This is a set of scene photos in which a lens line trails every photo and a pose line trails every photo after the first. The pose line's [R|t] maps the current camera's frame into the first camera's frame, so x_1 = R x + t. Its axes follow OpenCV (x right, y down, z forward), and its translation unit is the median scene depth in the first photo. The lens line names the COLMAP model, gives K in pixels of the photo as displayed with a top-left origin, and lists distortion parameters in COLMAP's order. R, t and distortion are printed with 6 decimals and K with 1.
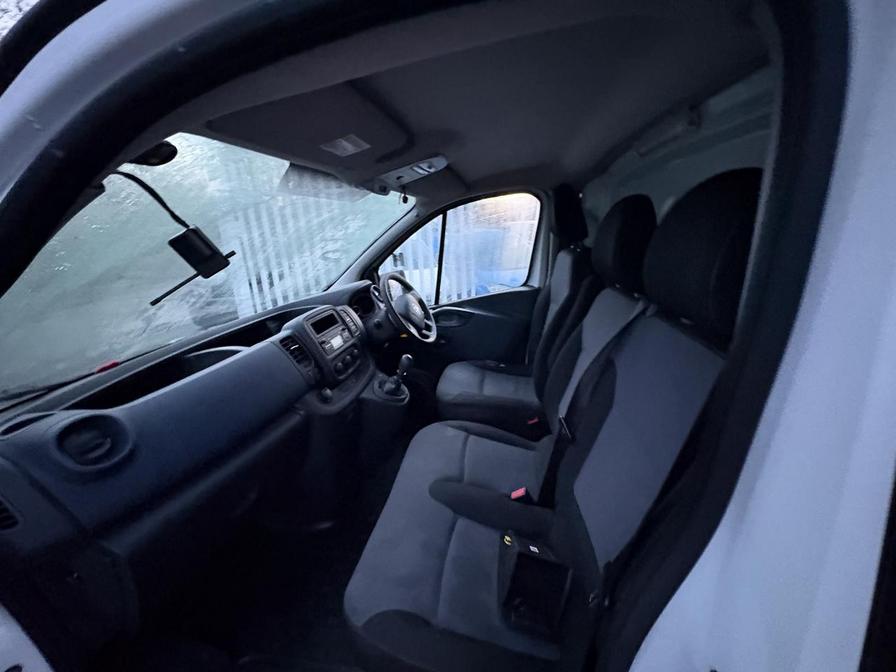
lens RADIAL K [[355.5, 0, 447.0], [0, 355.5, 338.0], [0, 0, 1]] dist [-0.000901, 0.000354]
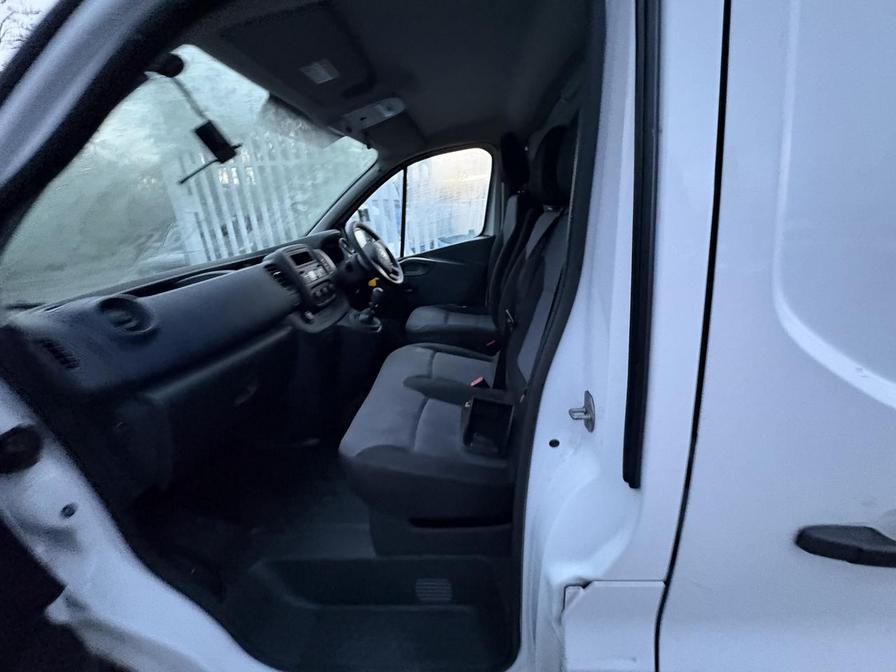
lens RADIAL K [[355.5, 0, 447.0], [0, 355.5, 338.0], [0, 0, 1]] dist [-0.000901, 0.000354]
pose [[0.994925, -0.050814, 0.086842, 0.000144], [0.047034, 0.997878, 0.045033, 0.156890], [-0.088946, -0.040720, 0.995204, -0.139431]]
